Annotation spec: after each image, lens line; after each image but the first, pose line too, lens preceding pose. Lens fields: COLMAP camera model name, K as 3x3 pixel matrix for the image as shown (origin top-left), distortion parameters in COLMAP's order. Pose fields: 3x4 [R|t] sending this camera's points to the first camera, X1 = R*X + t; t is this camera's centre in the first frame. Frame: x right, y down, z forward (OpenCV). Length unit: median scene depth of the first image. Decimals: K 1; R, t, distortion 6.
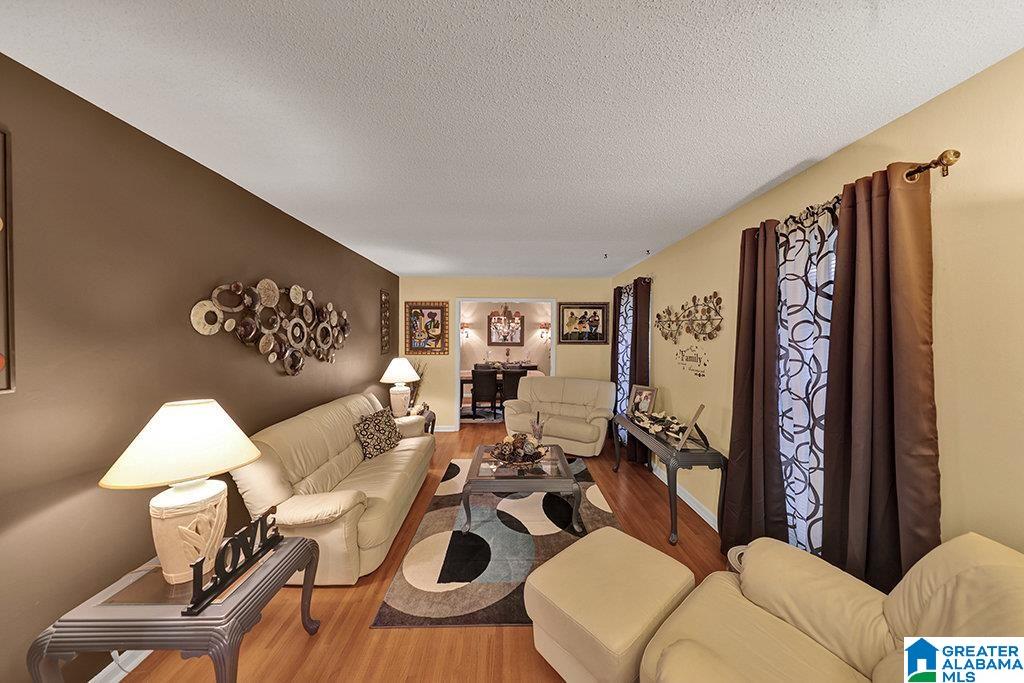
lens RADIAL K [[329.1, 0, 517.5], [0, 329.1, 340.0], [0, 0, 1]] dist [-0.001212, -0.000370]
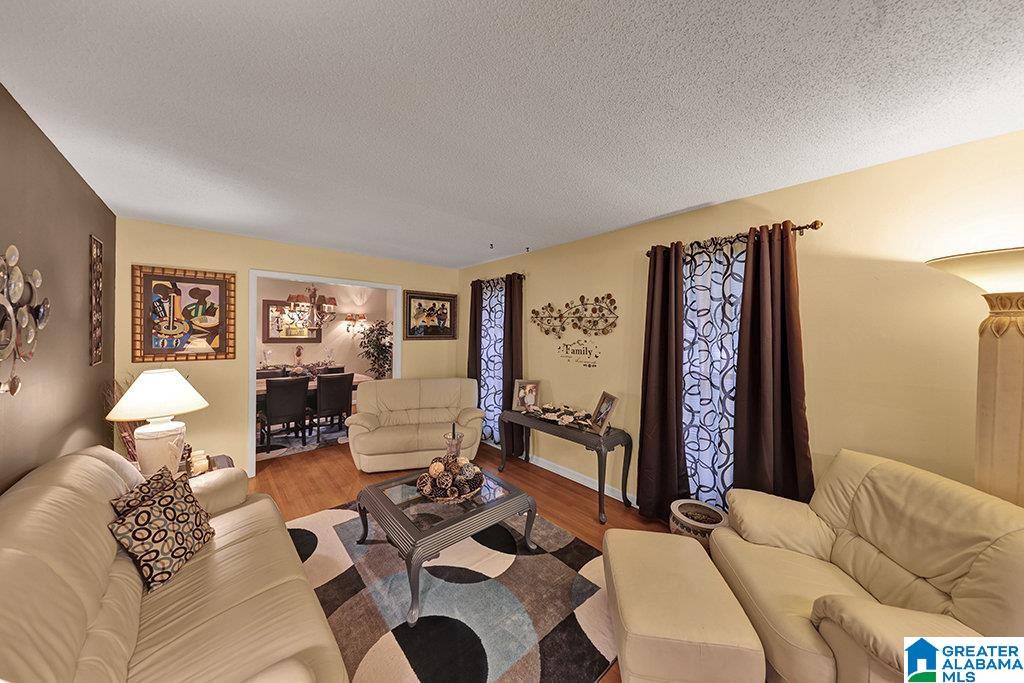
lens RADIAL K [[329.1, 0, 522.4], [0, 329.1, 334.4], [0, 0, 1]] dist [-0.001212, -0.000370]
pose [[0.757165, -0.001203, 0.653222, -0.263288], [0.000404, 0.999999, 0.001373, -0.002781], [-0.653223, -0.000776, 0.757165, 0.211922]]
